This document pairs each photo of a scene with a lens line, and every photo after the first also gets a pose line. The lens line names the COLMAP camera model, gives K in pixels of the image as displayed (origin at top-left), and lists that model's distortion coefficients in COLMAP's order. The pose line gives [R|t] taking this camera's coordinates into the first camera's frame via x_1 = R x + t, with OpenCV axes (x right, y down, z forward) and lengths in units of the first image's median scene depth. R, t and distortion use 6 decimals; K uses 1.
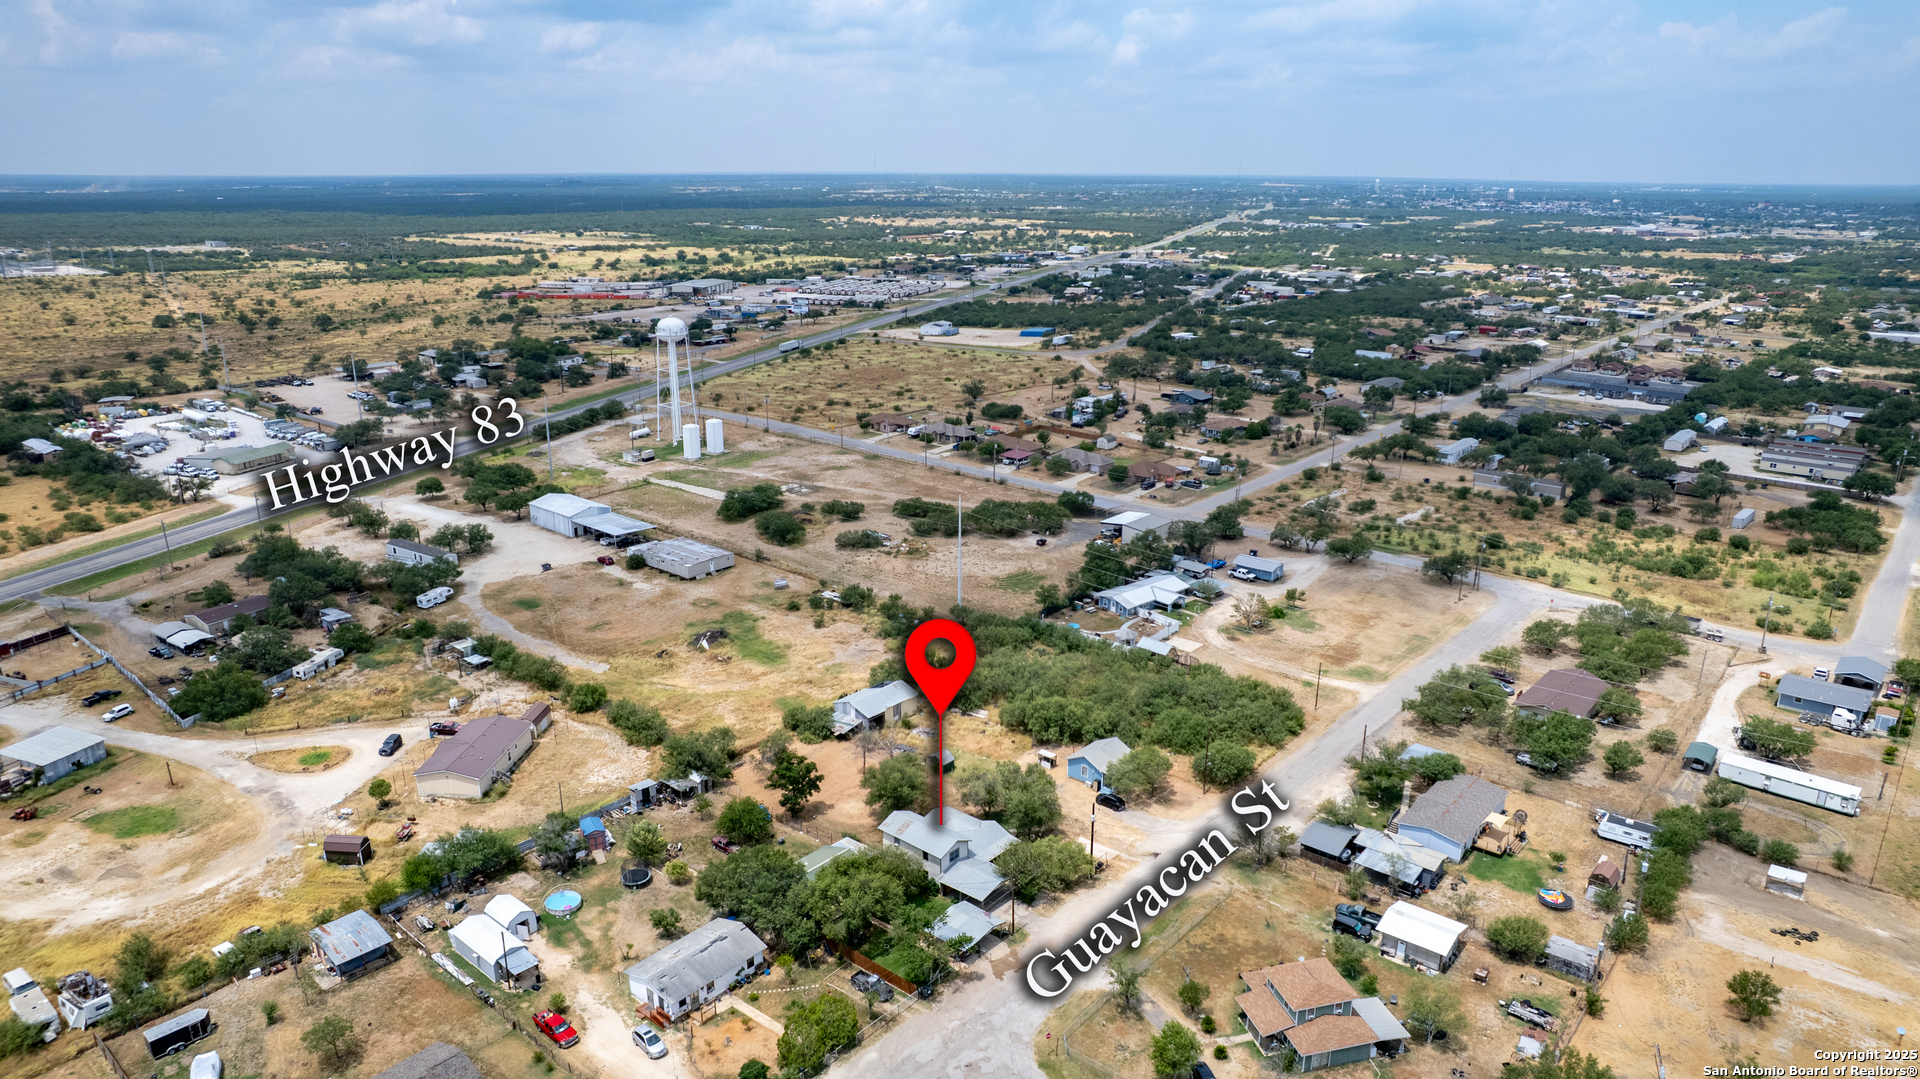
lens RADIAL K [[1237.2, 0, 960.0], [0, 1237.2, 539.5], [0, 0, 1]] dist [-0.067175, 0.060253]
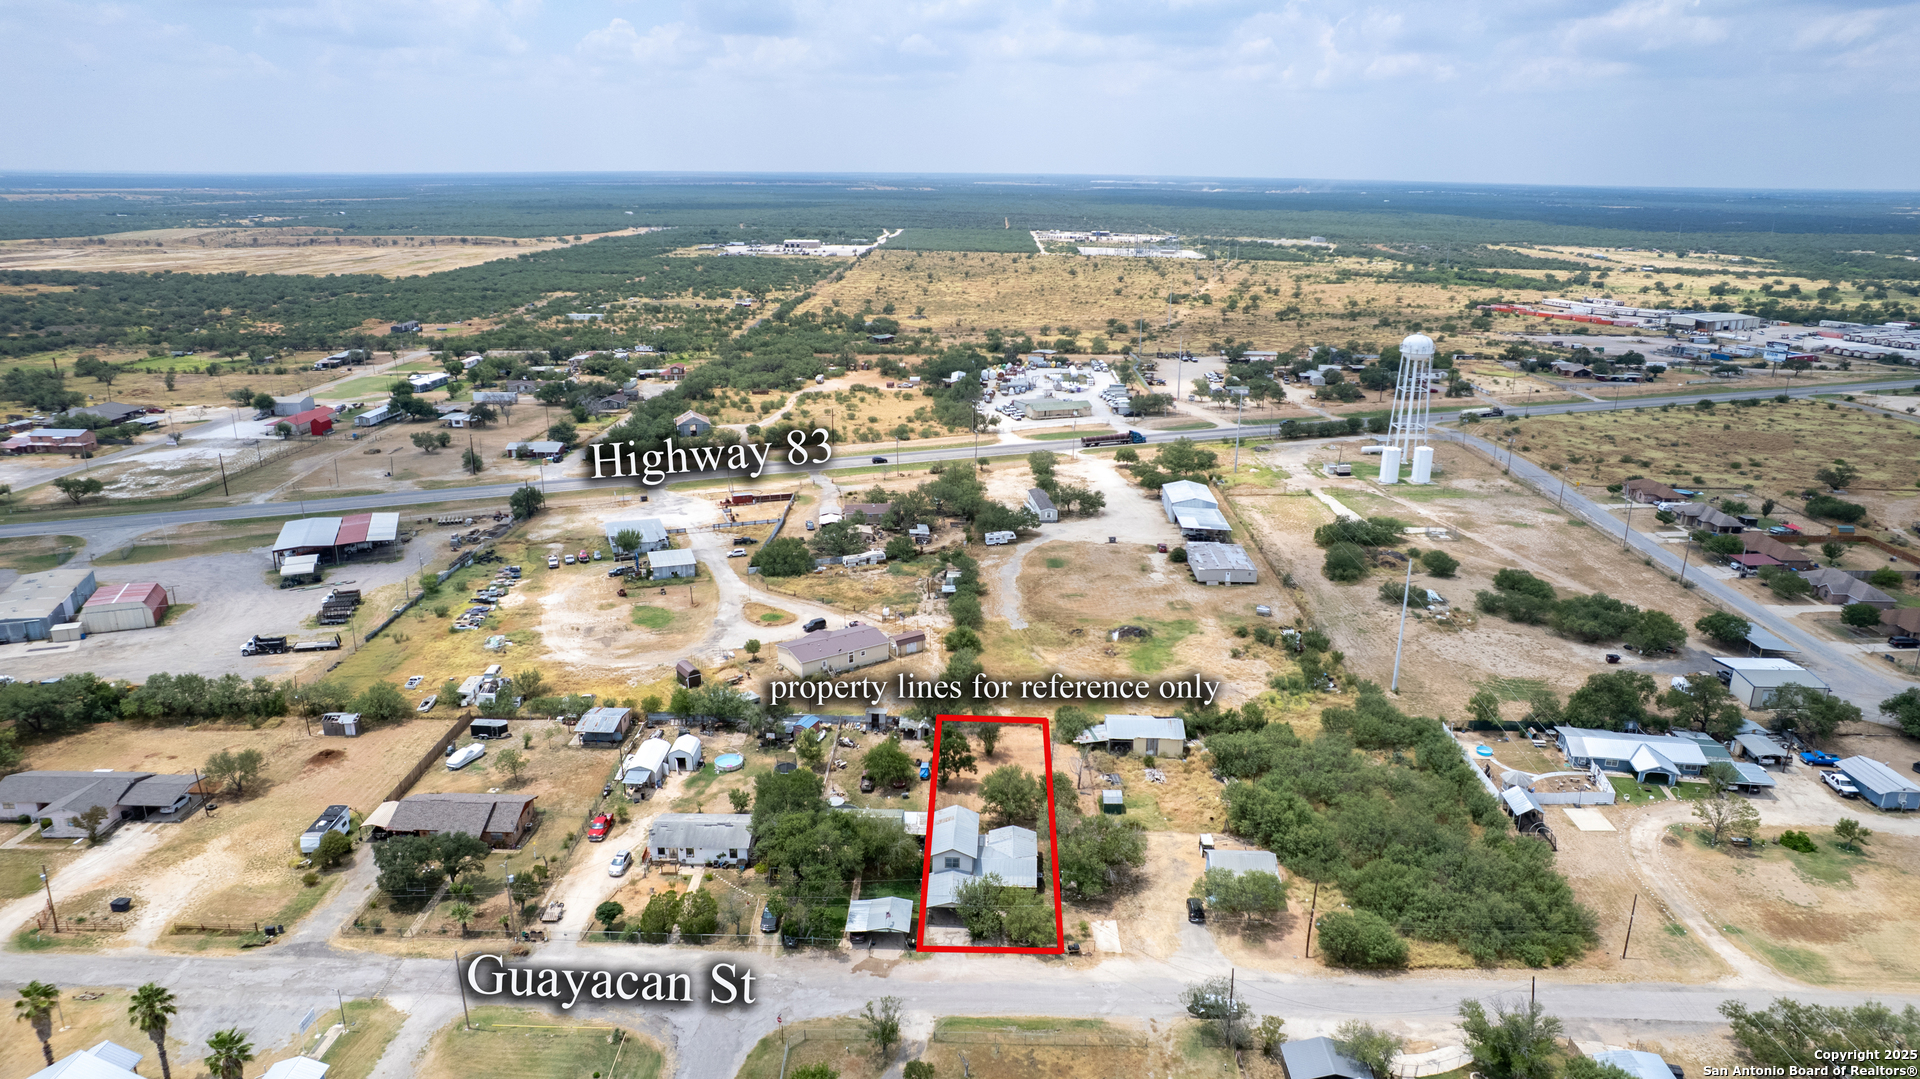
lens RADIAL K [[1237.2, 0, 960.0], [0, 1237.2, 539.5], [0, 0, 1]] dist [-0.067175, 0.060253]
pose [[0.630373, 0.227734, -0.742137, 0.389875], [-0.233127, 0.967410, 0.098843, -0.054631], [0.740460, 0.110705, 0.662920, 0.183541]]
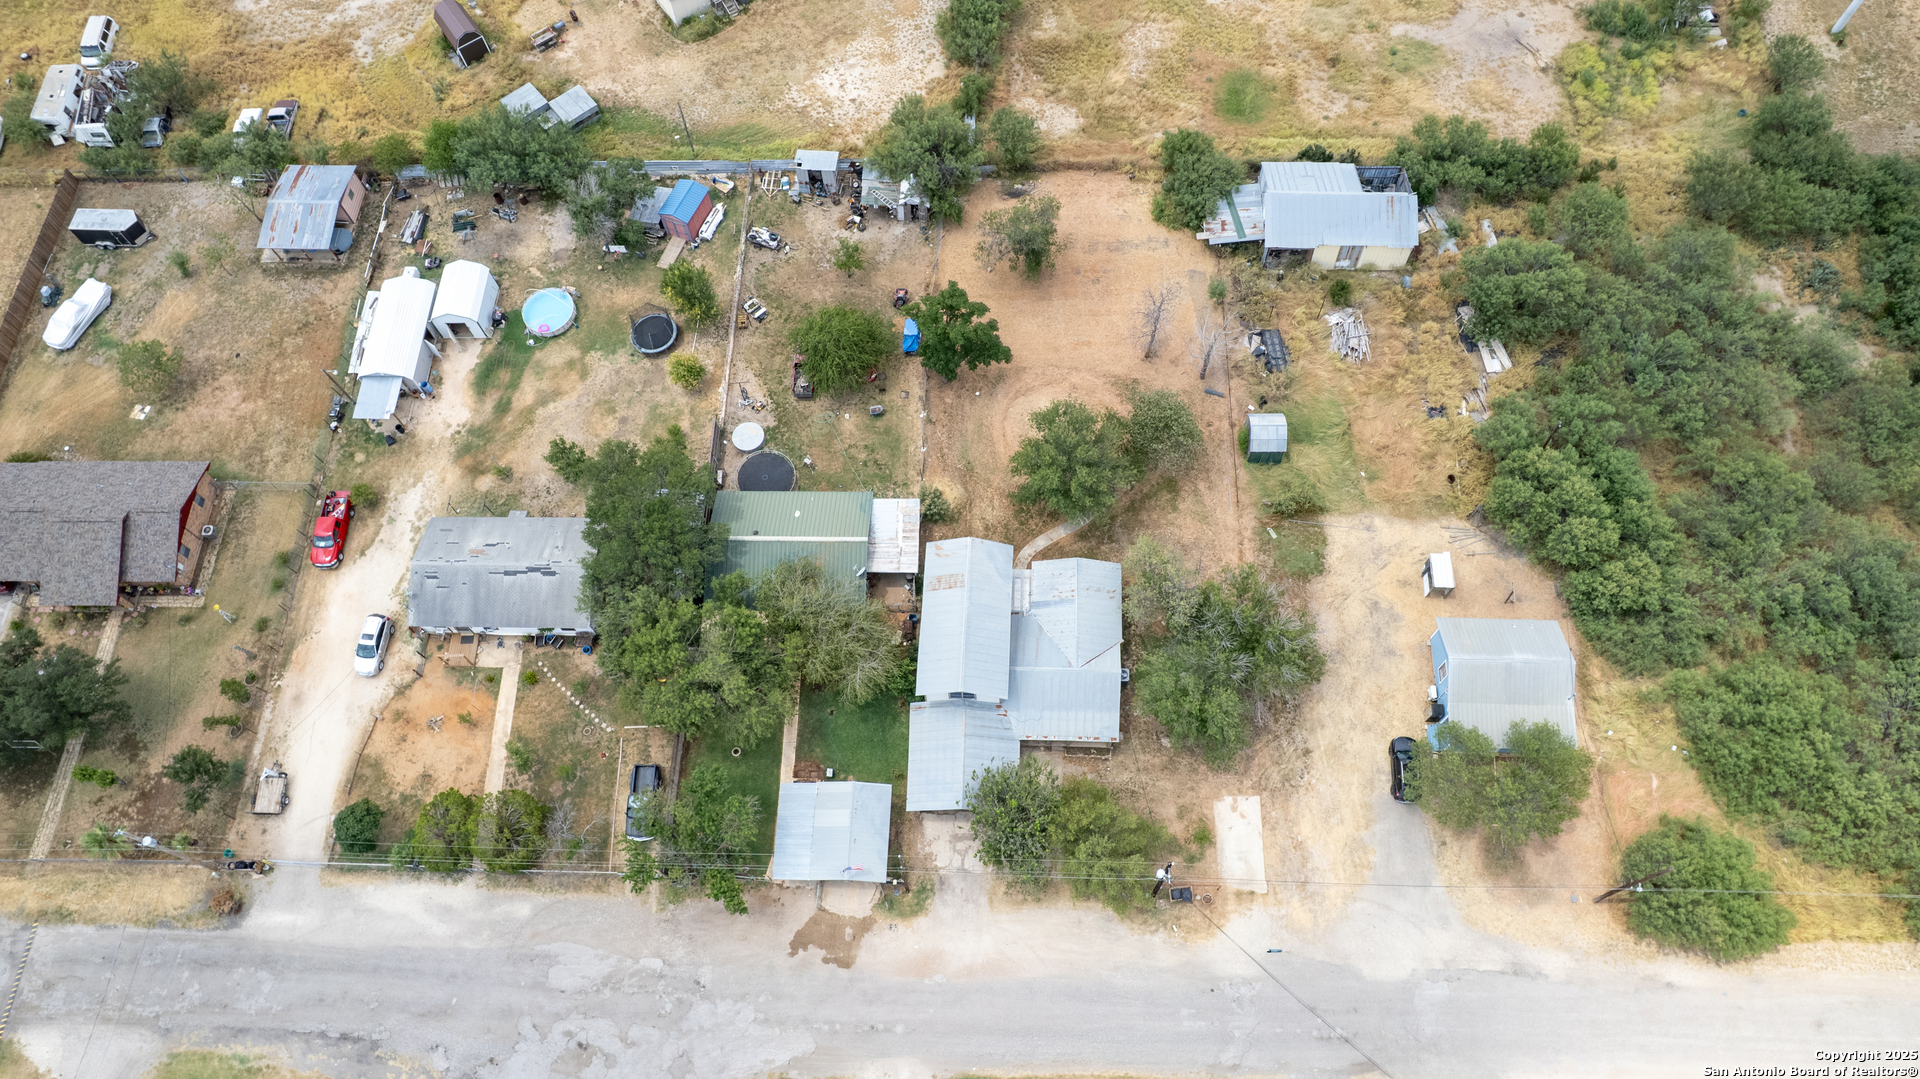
lens RADIAL K [[1295.2, 0, 961.8], [0, 1295.2, 559.1], [0, 0, 1]] dist [-0.070415, 0.063388]
pose [[0.625333, 0.699078, -0.346770, 0.084700], [-0.191252, 0.568115, 0.800417, -0.128334], [0.756559, -0.434207, 0.488961, 0.434516]]
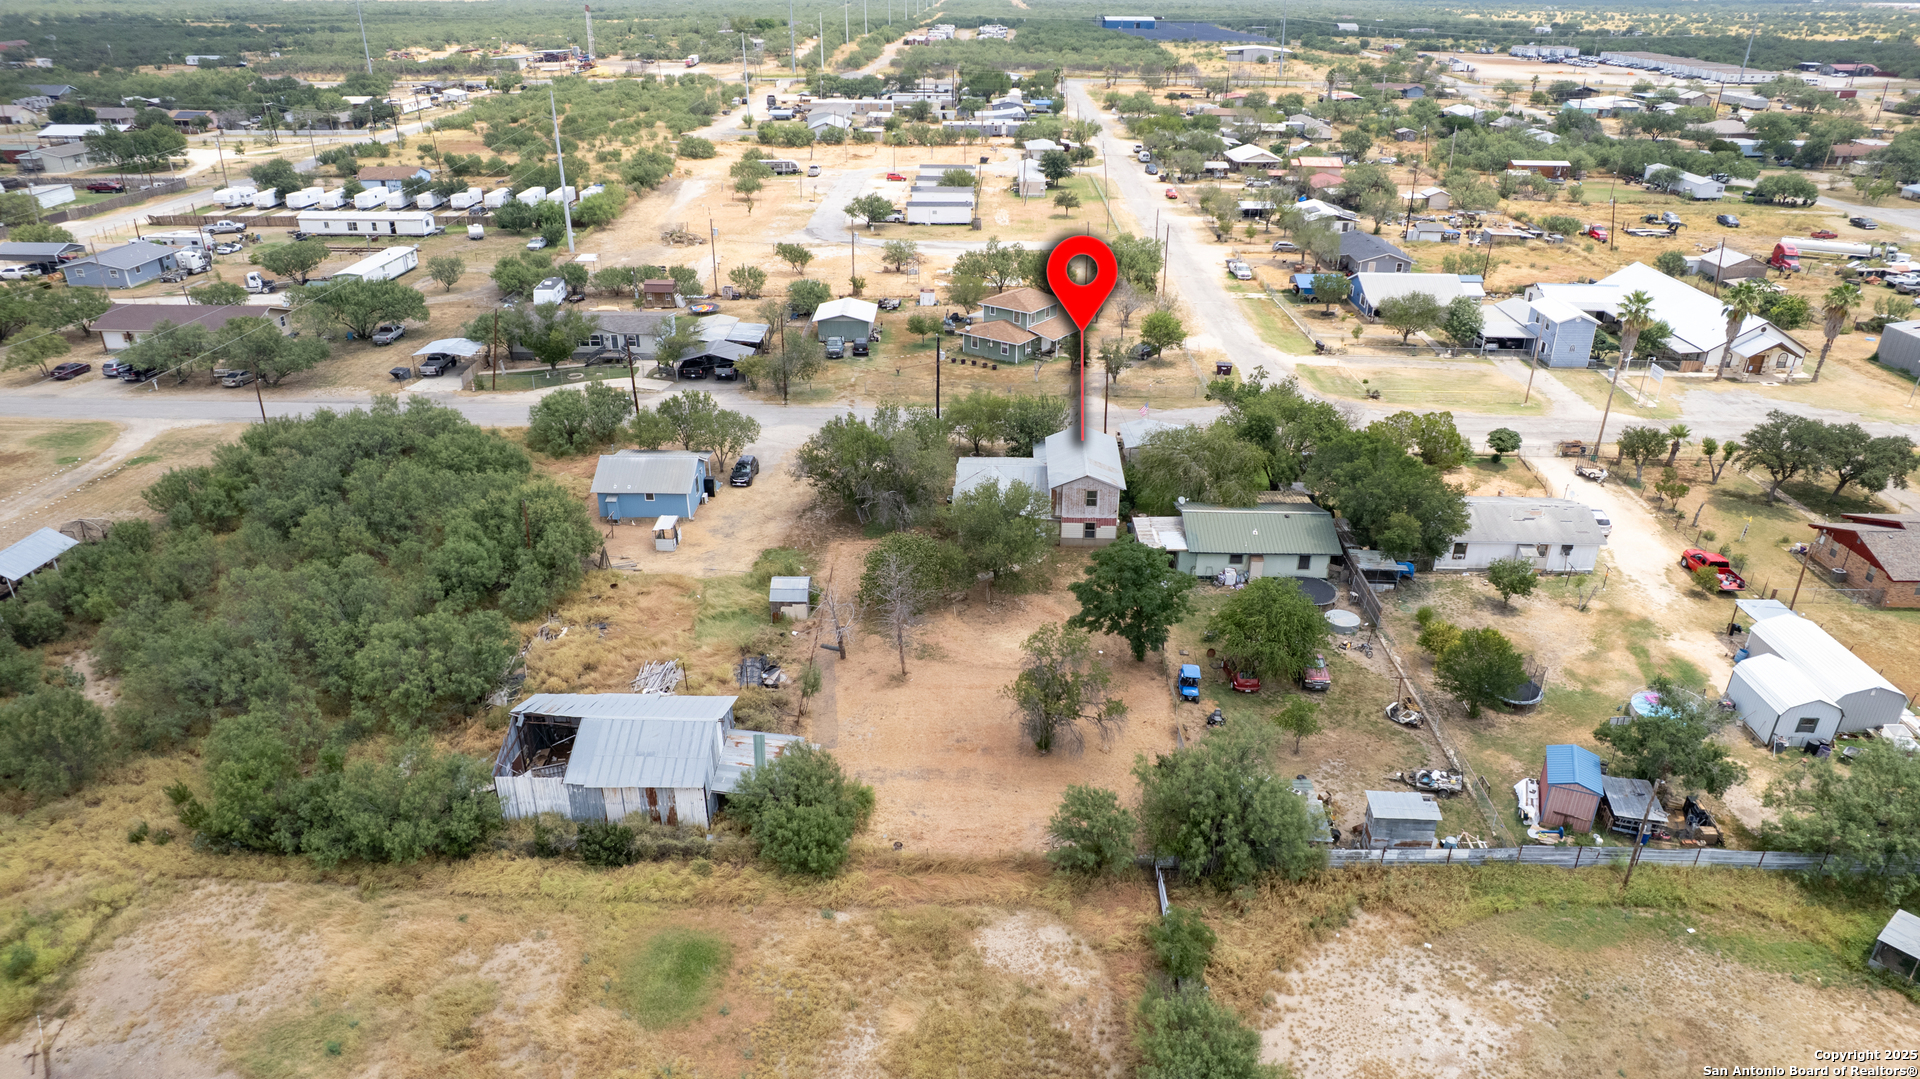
lens RADIAL K [[1237.2, 0, 960.0], [0, 1237.2, 539.5], [0, 0, 1]] dist [-0.067175, 0.060253]
pose [[-0.635820, -0.341114, 0.692369, -0.262199], [0.218398, 0.780868, 0.585276, -0.069276], [-0.740294, 0.523342, -0.421993, 0.787726]]
